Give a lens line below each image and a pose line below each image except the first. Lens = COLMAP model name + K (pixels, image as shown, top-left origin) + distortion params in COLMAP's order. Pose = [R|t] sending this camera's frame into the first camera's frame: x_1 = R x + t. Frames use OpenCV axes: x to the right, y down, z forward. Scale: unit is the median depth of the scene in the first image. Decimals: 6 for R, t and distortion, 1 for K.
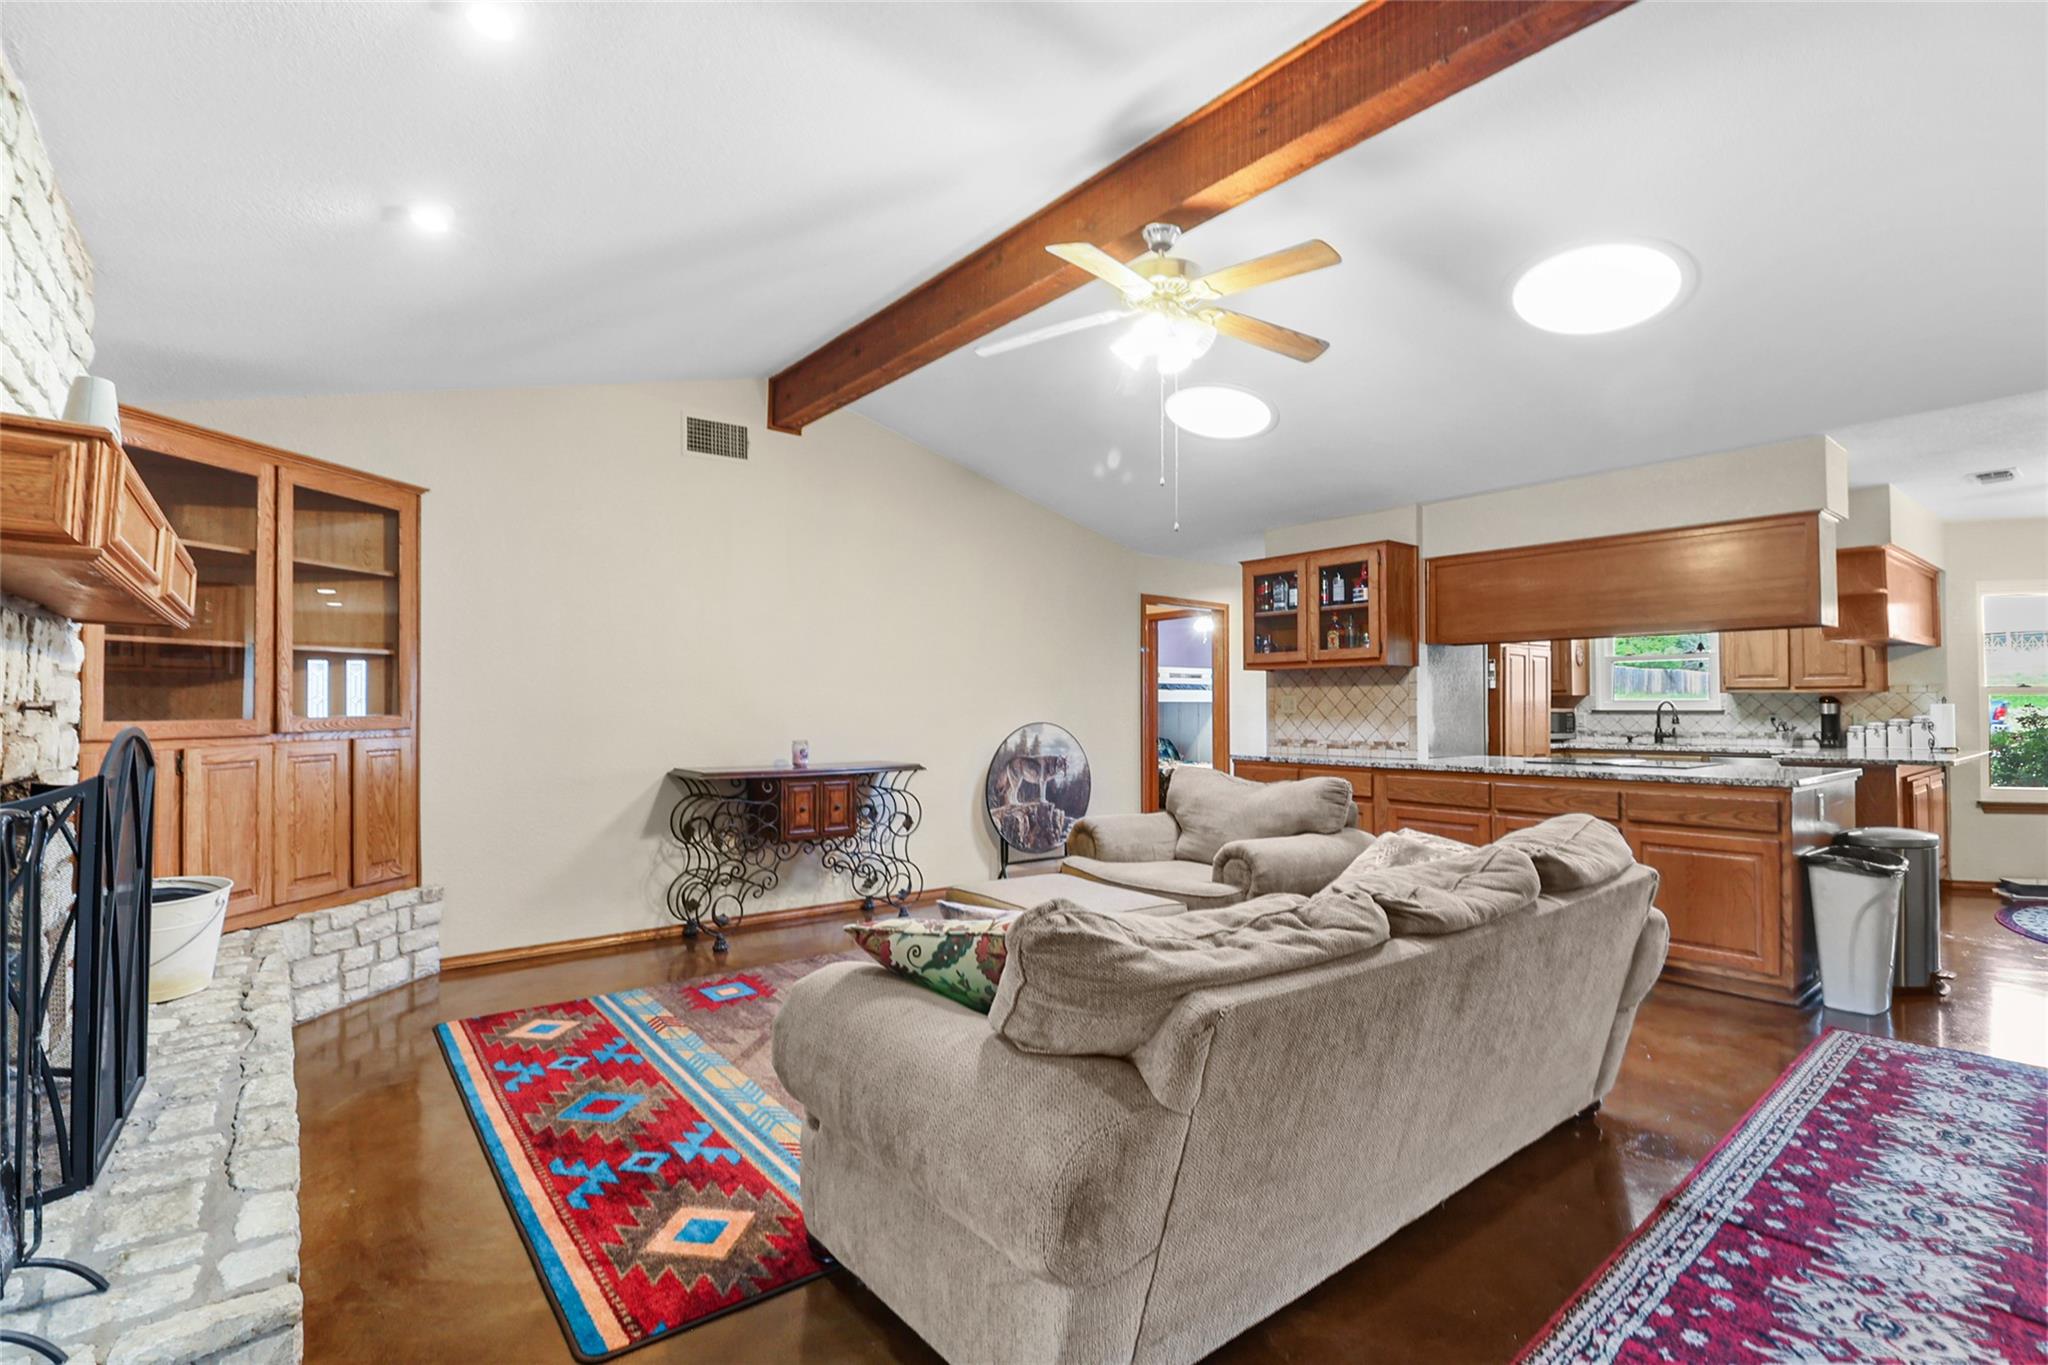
lens RADIAL K [[949.6, 0, 977.8], [0, 949.6, 688.6], [0, 0, 1]] dist [-0.005053, -0.010202]
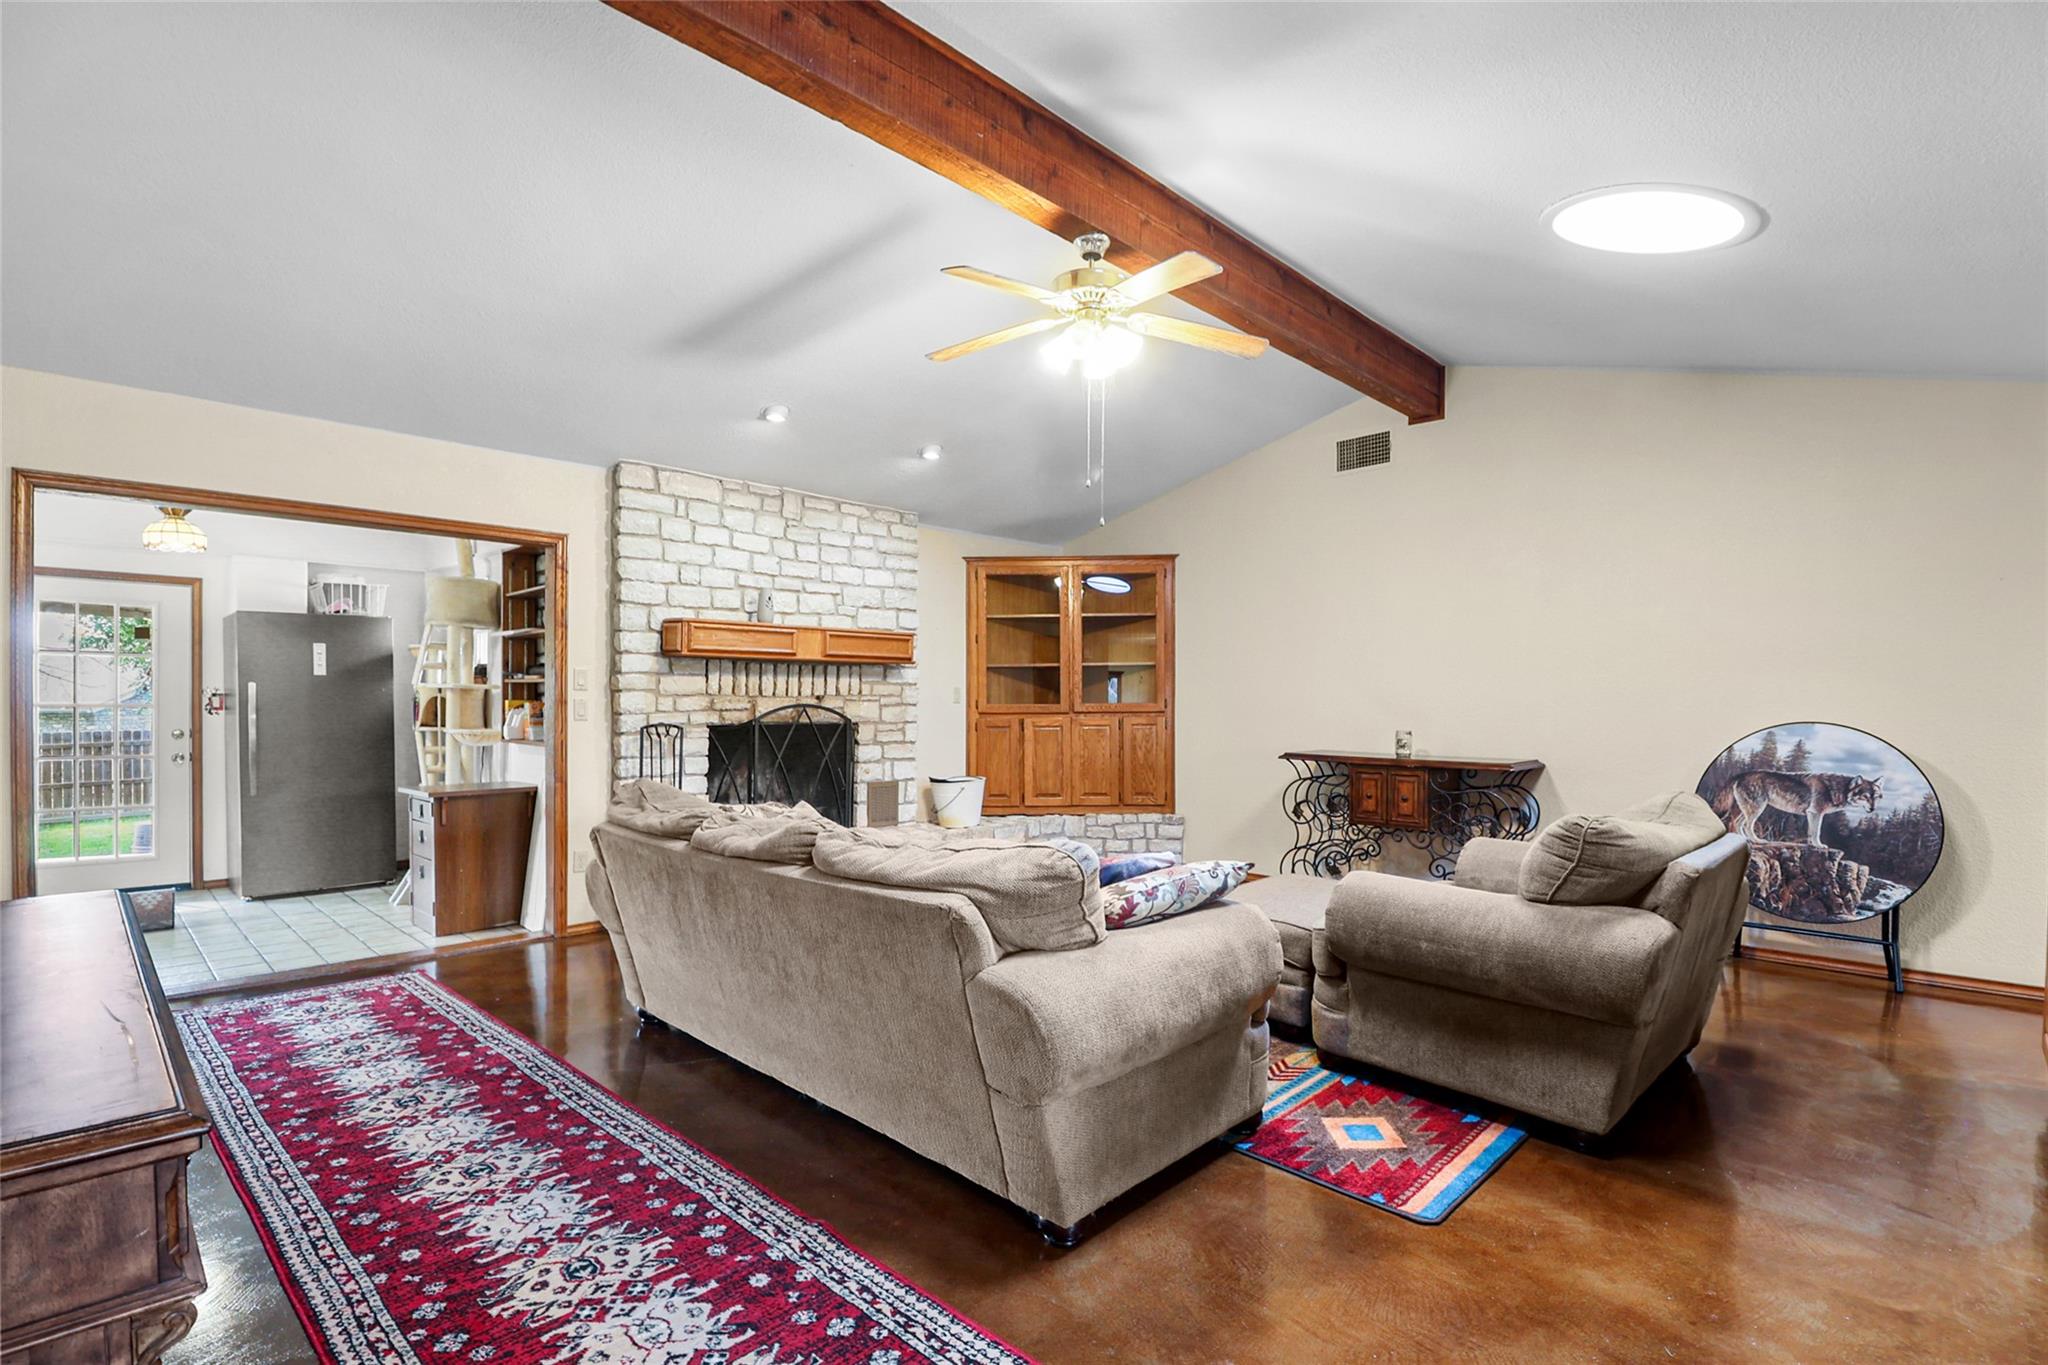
lens RADIAL K [[949.6, 0, 1083.3], [0, 949.6, 721.6], [0, 0, 1]] dist [-0.005053, -0.010202]
pose [[0.167055, 0.021651, -0.985710, 0.624990], [0.015876, 0.999570, 0.024646, 0.012122], [0.985820, -0.019766, 0.166640, 0.410317]]
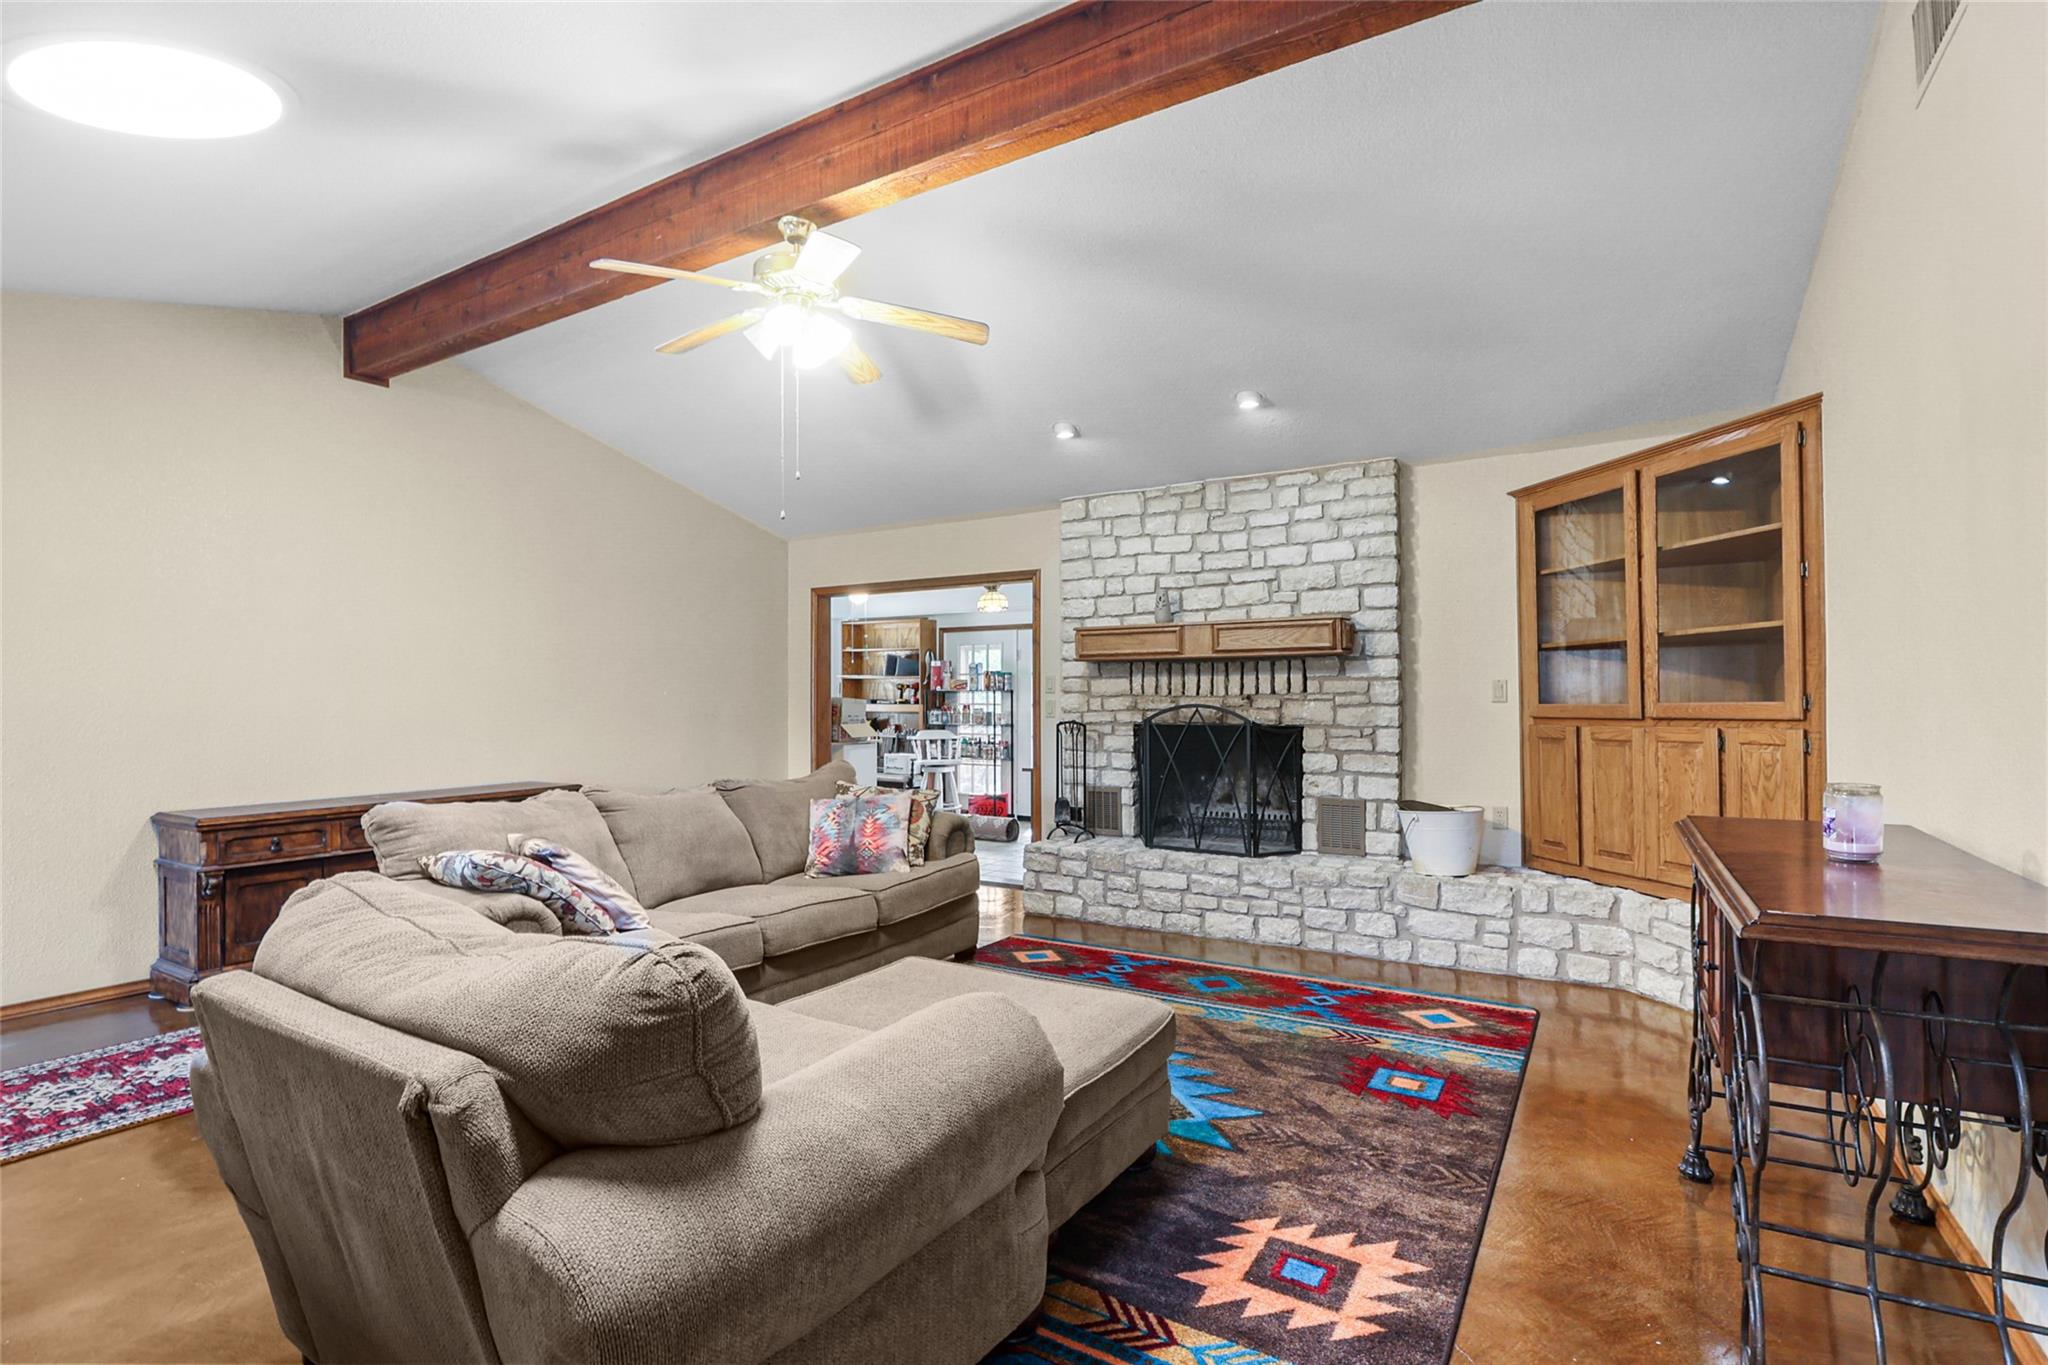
lens RADIAL K [[949.6, 0, 1037.0], [0, 949.6, 699.6], [0, 0, 1]] dist [-0.005053, -0.010202]
pose [[-0.932909, 0.003421, -0.360095, 0.163327], [0.010814, 0.999770, -0.018518, 0.022976], [0.359949, -0.021169, -0.932732, 1.008204]]
